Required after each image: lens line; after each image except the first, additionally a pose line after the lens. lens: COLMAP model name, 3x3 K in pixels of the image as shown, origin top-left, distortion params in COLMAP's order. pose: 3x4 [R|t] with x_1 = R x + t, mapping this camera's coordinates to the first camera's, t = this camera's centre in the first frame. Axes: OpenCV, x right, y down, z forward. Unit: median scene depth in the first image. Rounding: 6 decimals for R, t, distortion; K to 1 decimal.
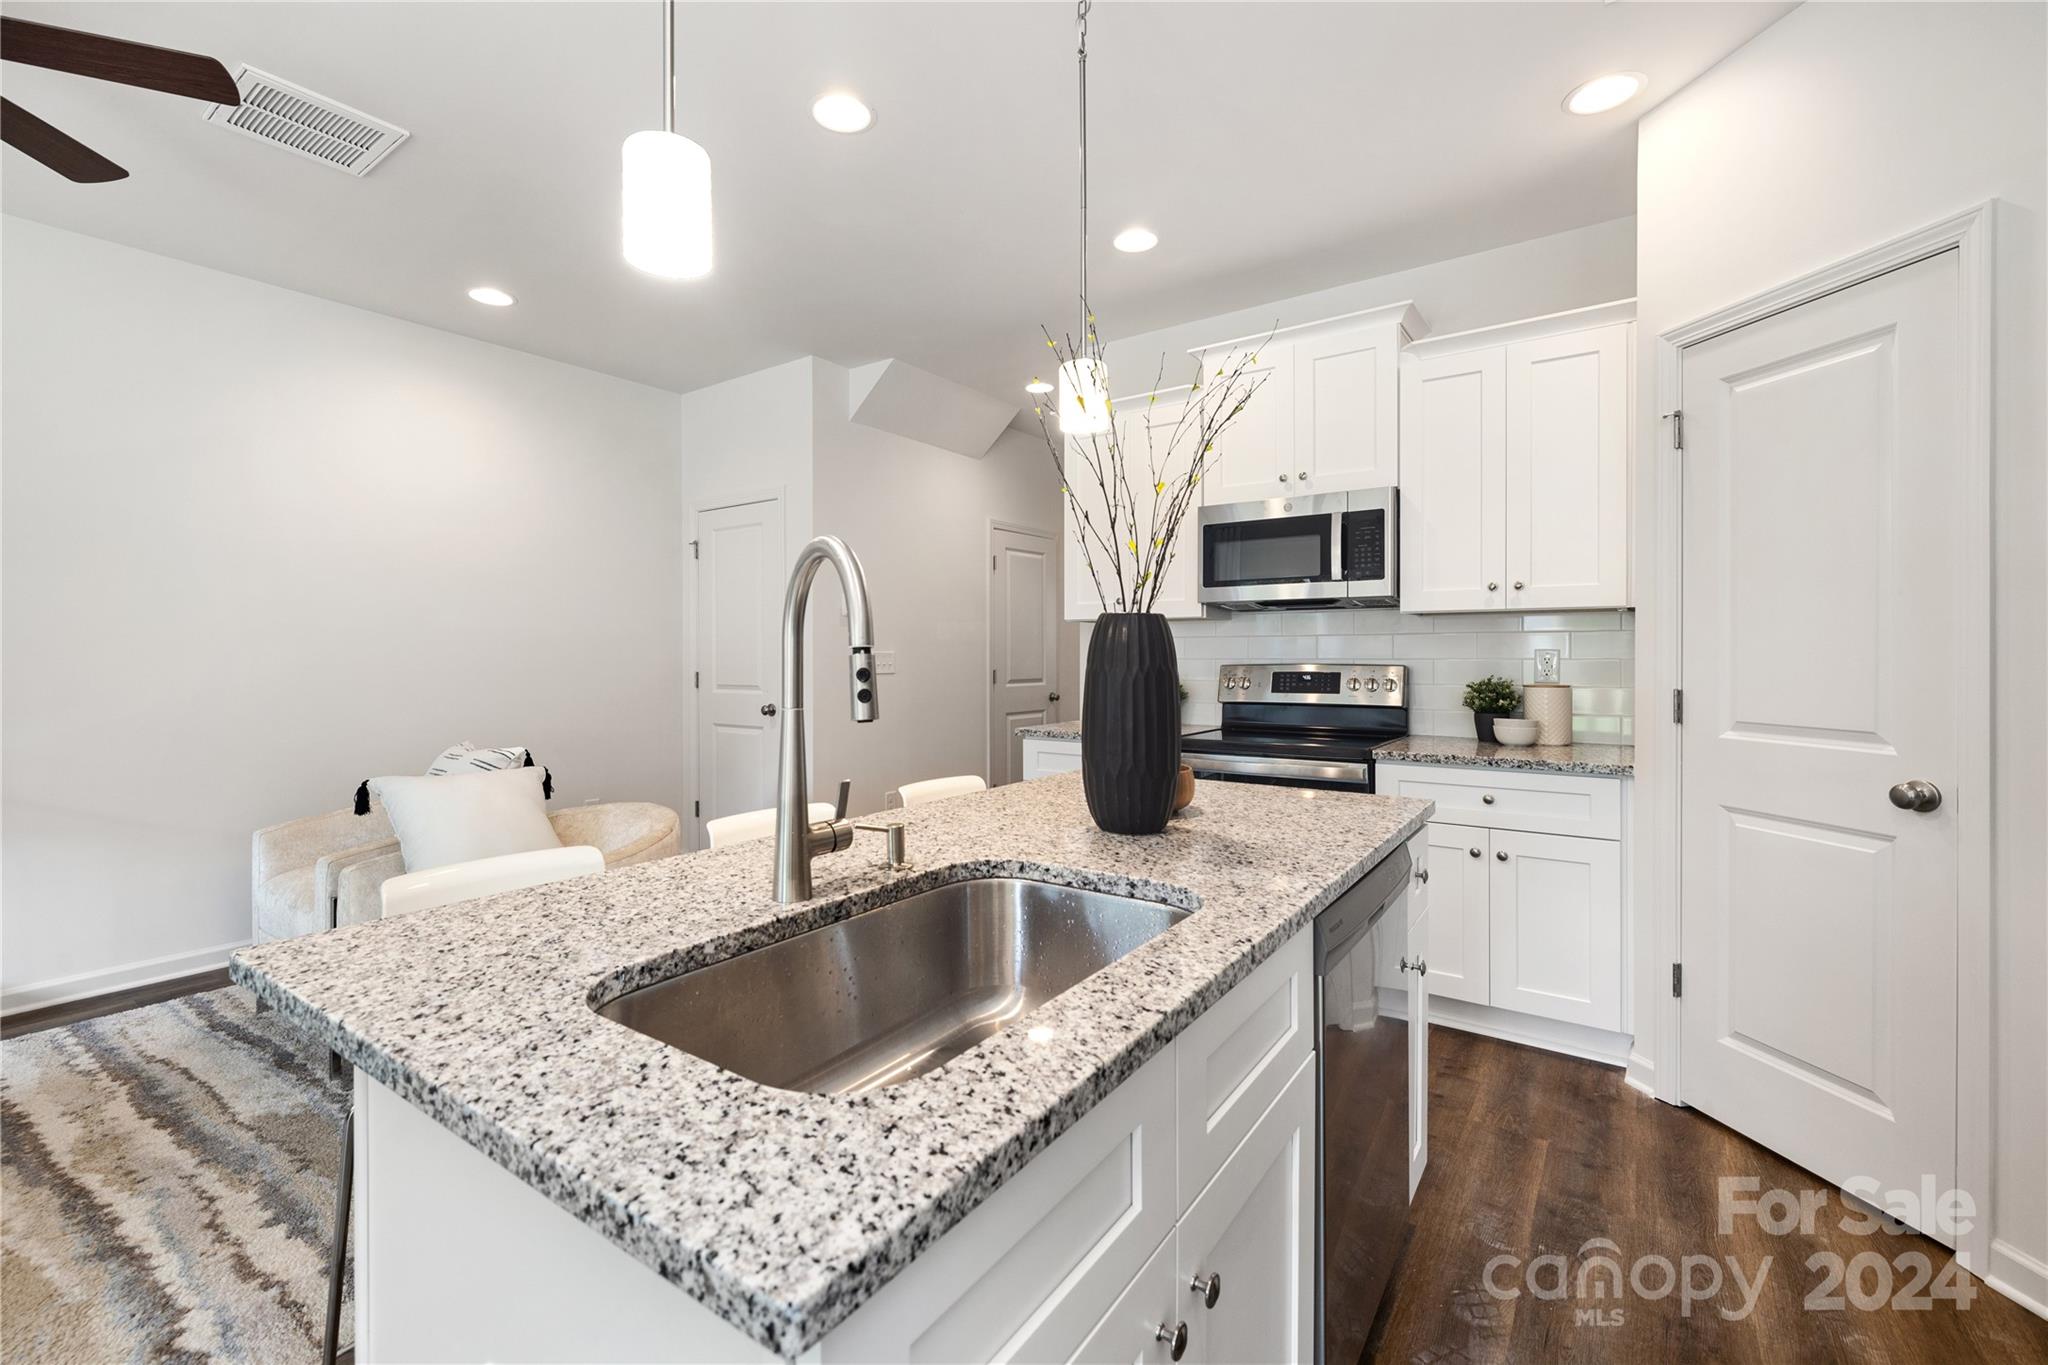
lens RADIAL K [[859.9, 0, 1019.3], [0, 859.9, 661.0], [0, 0, 1]] dist [-0.009090, 0.000526]
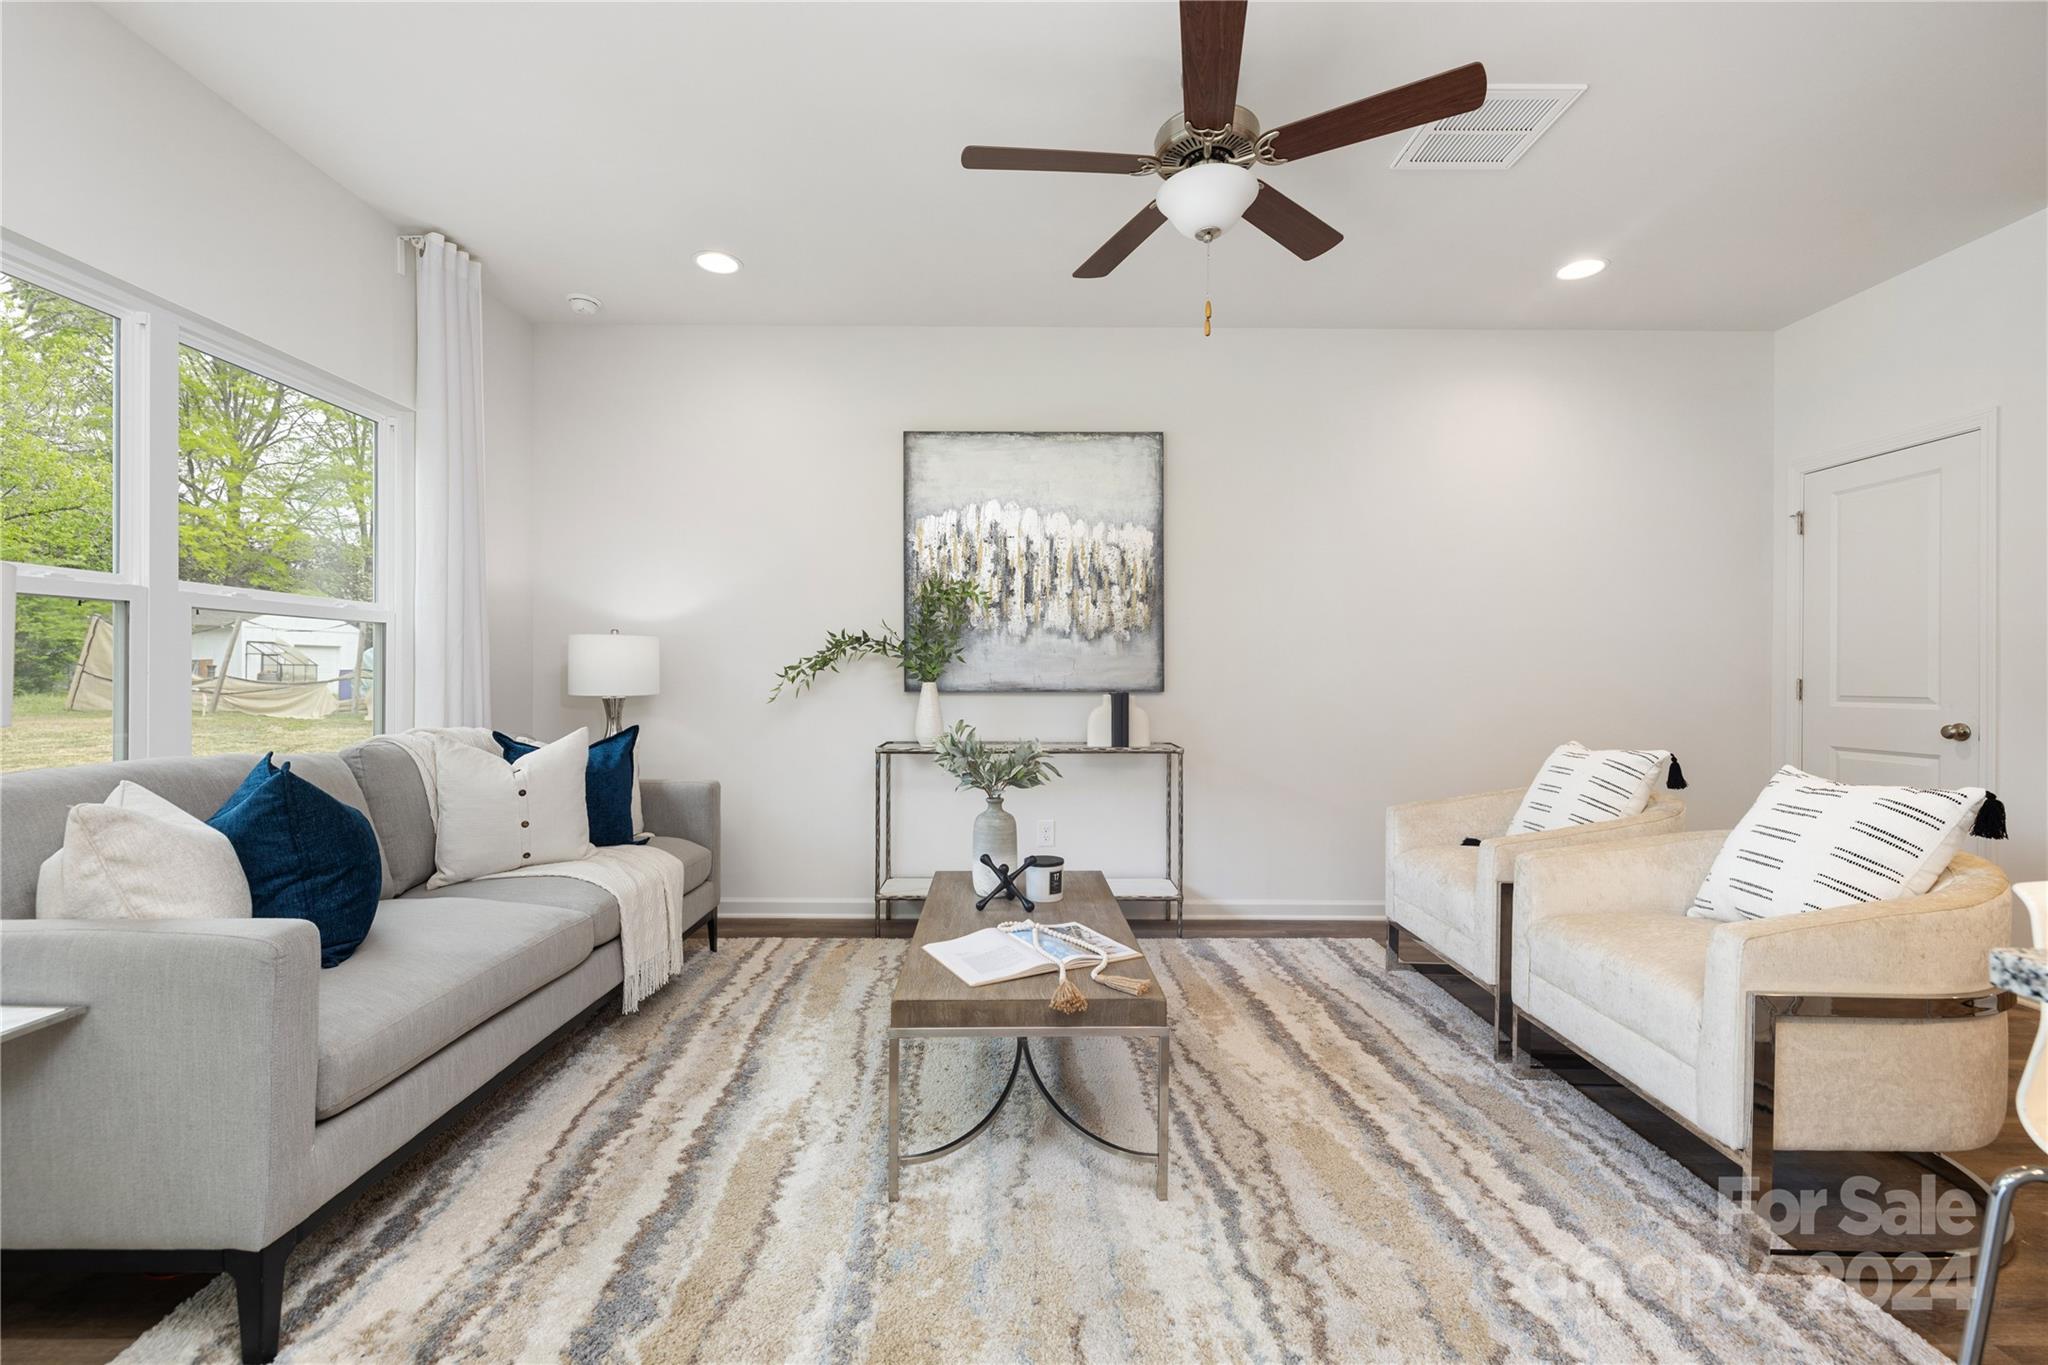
lens RADIAL K [[859.9, 0, 1027.9], [0, 859.9, 682.6], [0, 0, 1]] dist [-0.009090, 0.000526]
pose [[0.581868, 0.015022, -0.813145, -0.327231], [-0.016901, 0.999837, 0.006376, 0.047925], [0.813108, 0.010033, 0.582027, -0.047078]]
